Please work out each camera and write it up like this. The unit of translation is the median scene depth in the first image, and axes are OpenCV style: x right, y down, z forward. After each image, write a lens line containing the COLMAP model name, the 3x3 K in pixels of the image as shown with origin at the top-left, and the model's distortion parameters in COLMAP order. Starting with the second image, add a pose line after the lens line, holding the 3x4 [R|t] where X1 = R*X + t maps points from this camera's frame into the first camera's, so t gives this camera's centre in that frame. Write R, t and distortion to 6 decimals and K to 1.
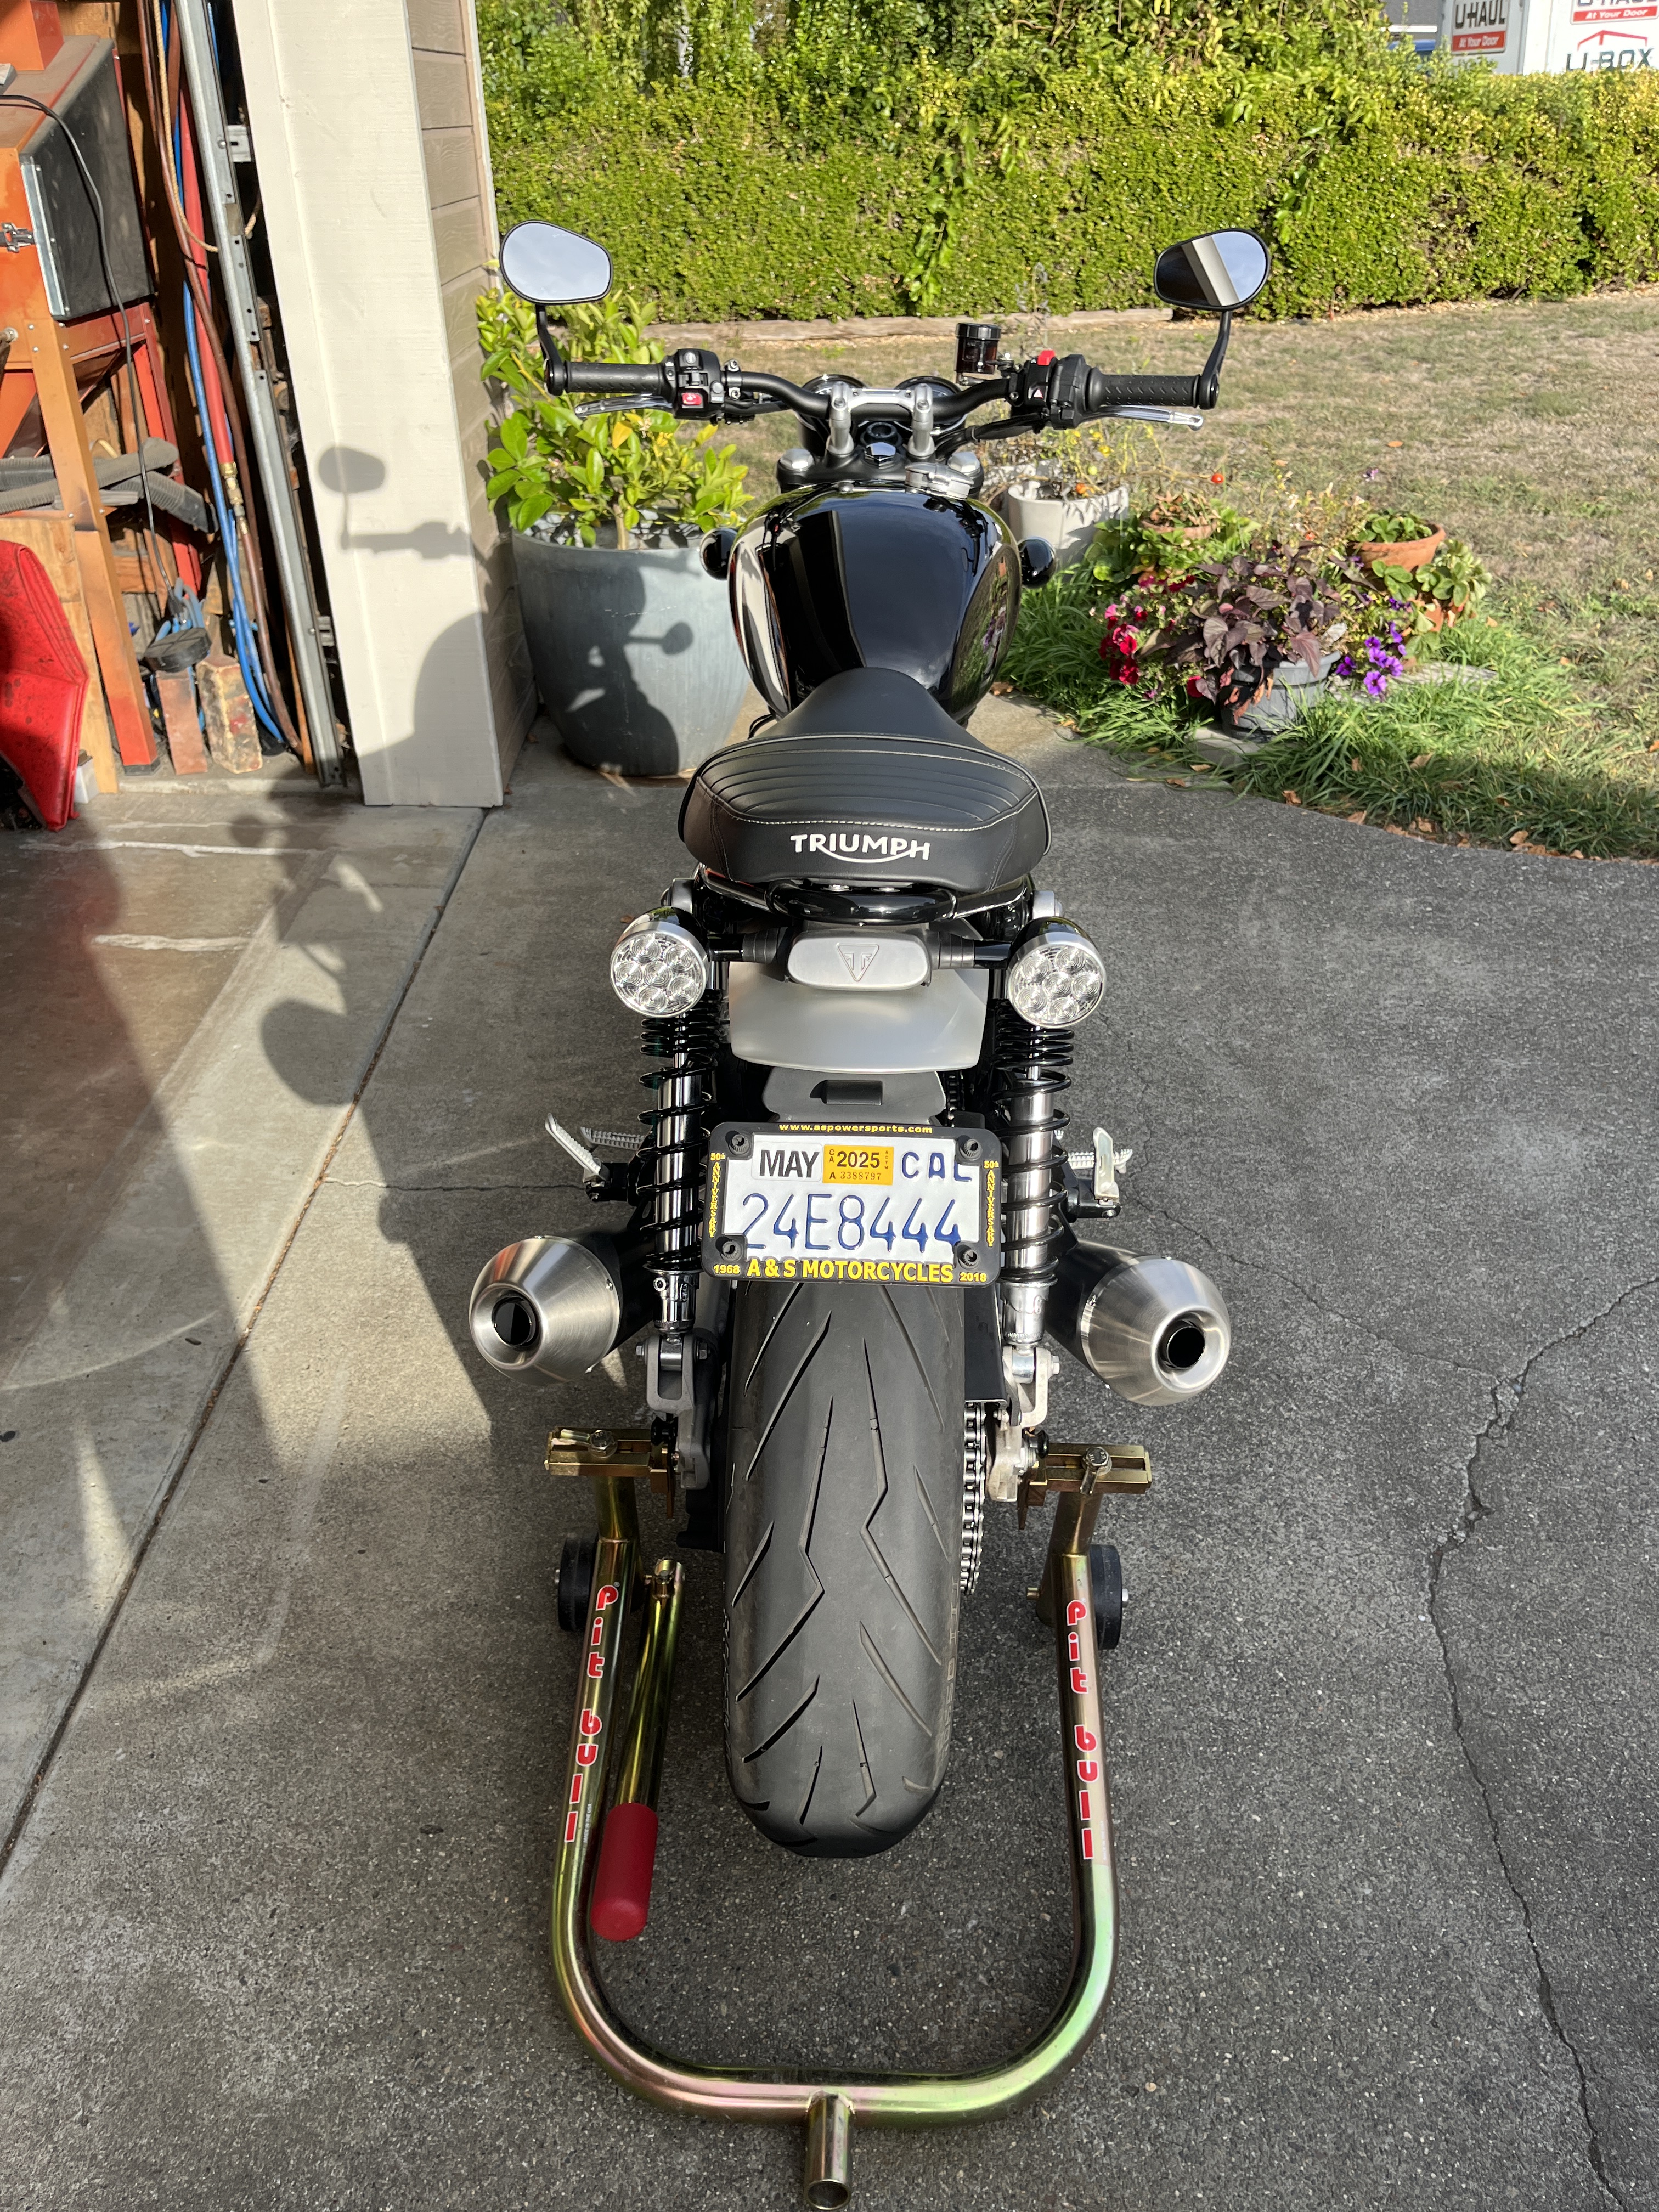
lens RADIAL K [[1628.3, 0, 829.5], [0, 1628.3, 1106.0], [0, 0, 1]] dist [0.109514, -0.172579]
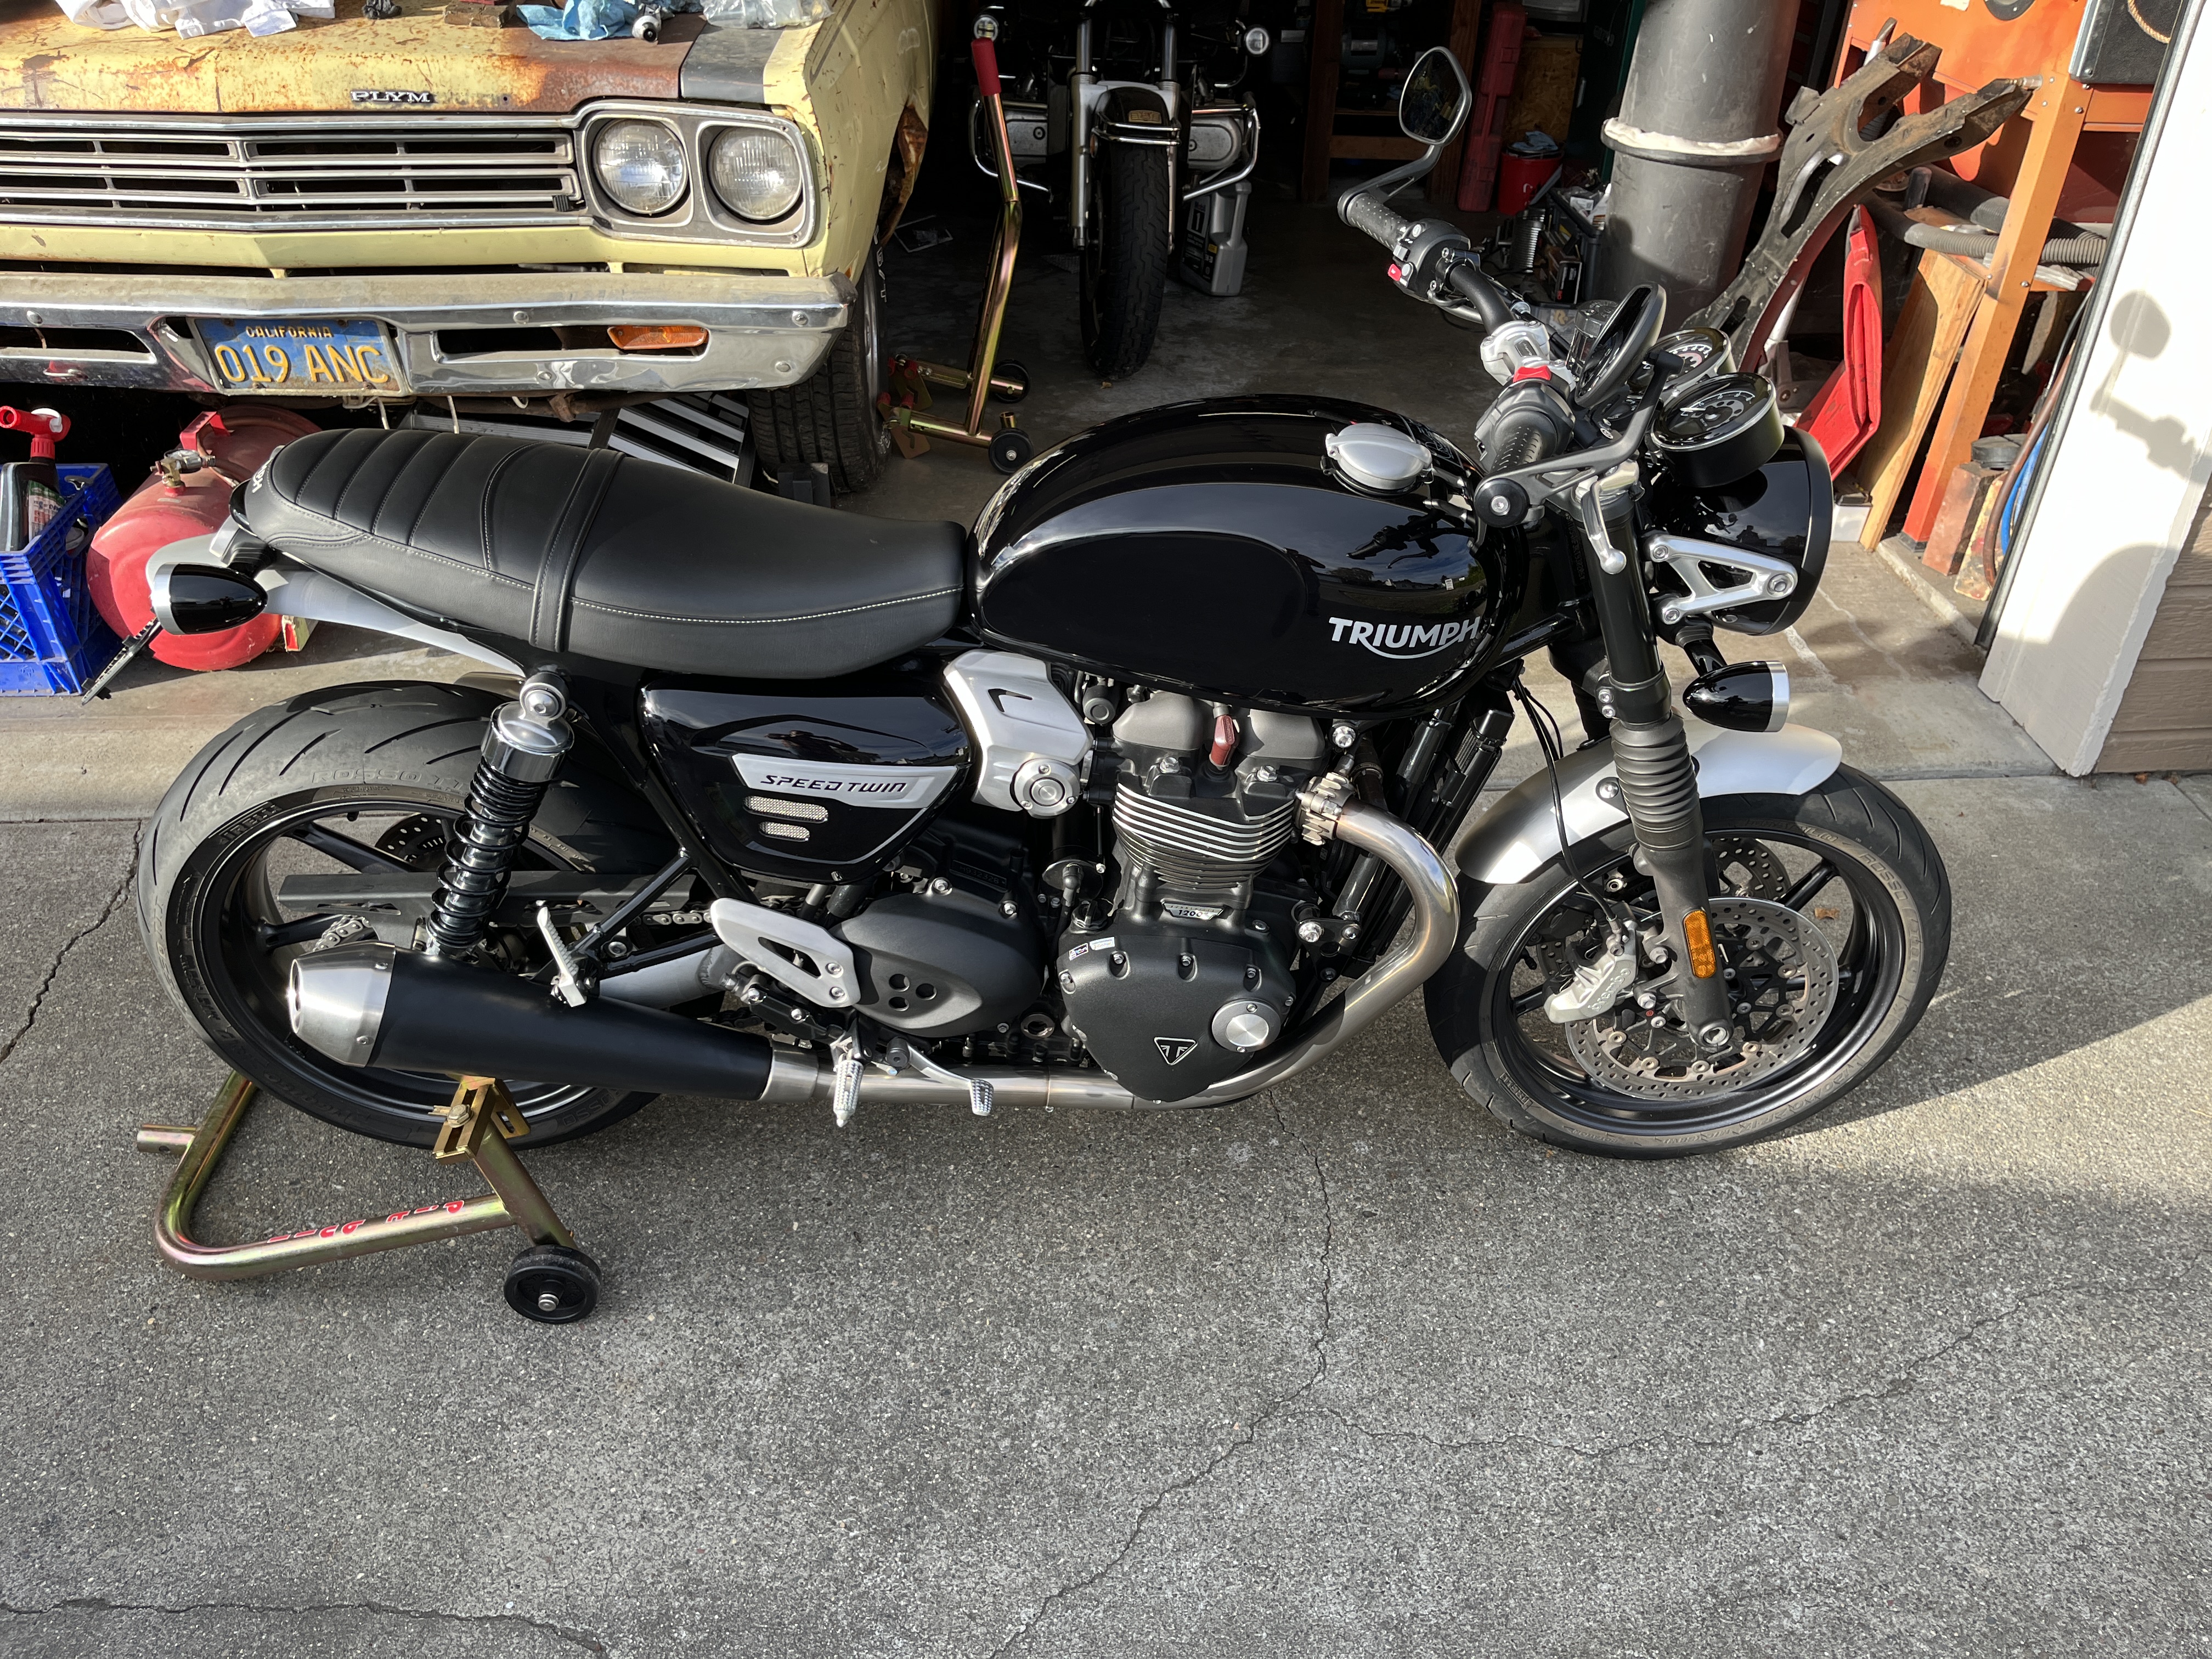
lens RADIAL K [[1628.3, 0, 1106.0], [0, 1628.3, 829.5], [0, 0, 1]] dist [0.109514, -0.172579]
pose [[0.071403, 0.573168, -0.816321, 0.428814], [-0.537766, 0.711398, 0.452460, -0.285210], [0.840065, 0.406683, 0.359027, 0.374827]]
